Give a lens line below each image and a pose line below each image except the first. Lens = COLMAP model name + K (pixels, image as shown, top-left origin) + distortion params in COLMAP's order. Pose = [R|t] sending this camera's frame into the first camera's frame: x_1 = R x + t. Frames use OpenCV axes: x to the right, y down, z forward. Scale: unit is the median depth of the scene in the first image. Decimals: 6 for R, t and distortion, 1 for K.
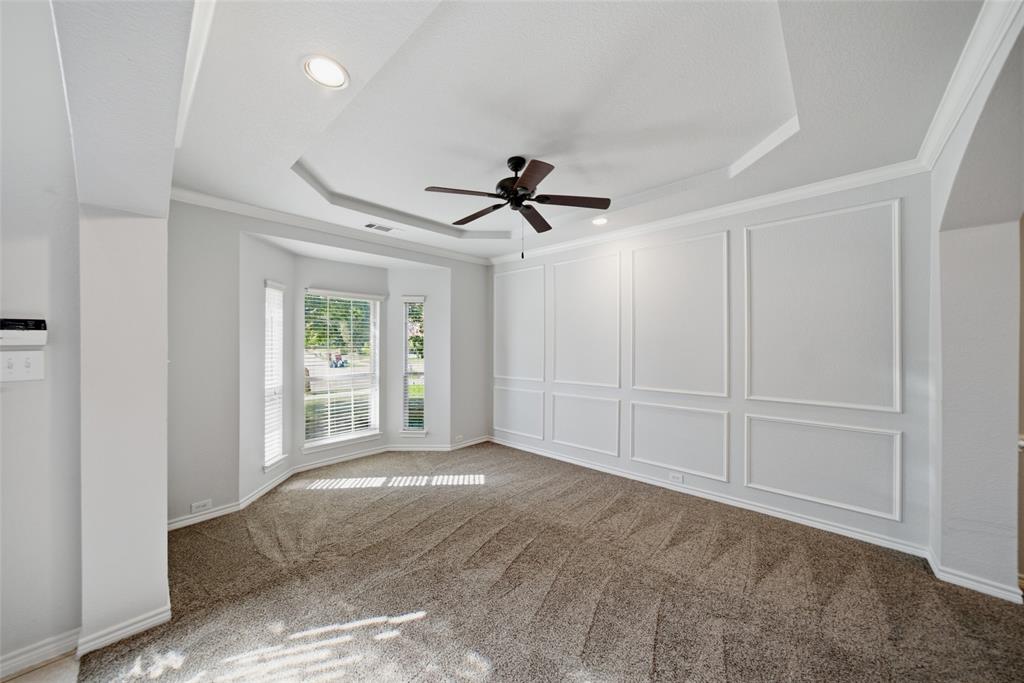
lens RADIAL K [[352.3, 0, 512.9], [0, 352.3, 339.0], [0, 0, 1]] dist [0.001993, 0.000511]
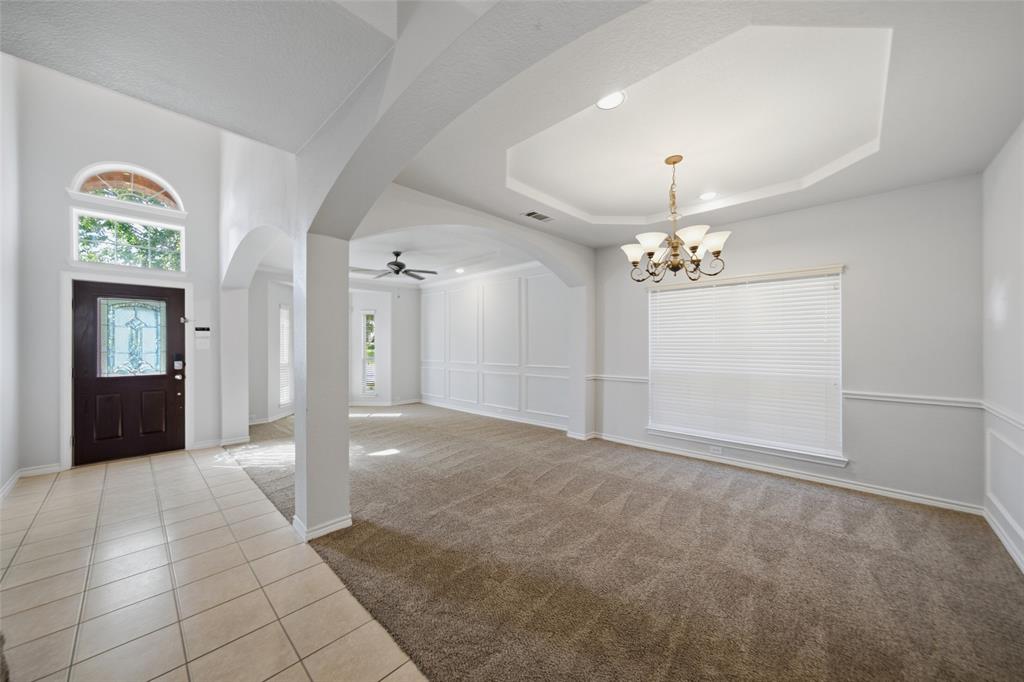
lens RADIAL K [[369.0, 0, 512.8], [0, 369.0, 340.3], [0, 0, 1]] dist [-0.000059, 0.001870]
pose [[0.999864, -0.001057, -0.016430, 0.546517], [0.001058, 0.999999, 0.000043, 0.023610], [0.016429, -0.000060, 0.999865, -0.904753]]
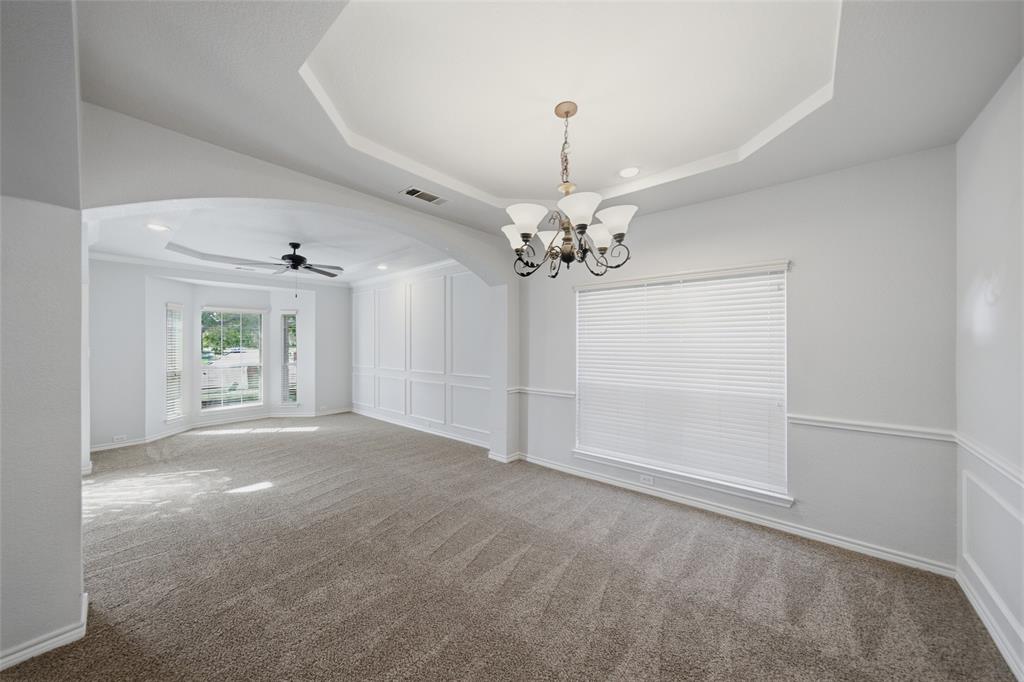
lens RADIAL K [[352.3, 0, 513.5], [0, 352.3, 339.1], [0, 0, 1]] dist [0.001993, 0.000511]
pose [[0.999140, -0.000142, 0.041456, 0.781041], [0.000114, 1.000000, 0.000679, -0.005476], [-0.041456, -0.000674, 0.999140, -0.648126]]
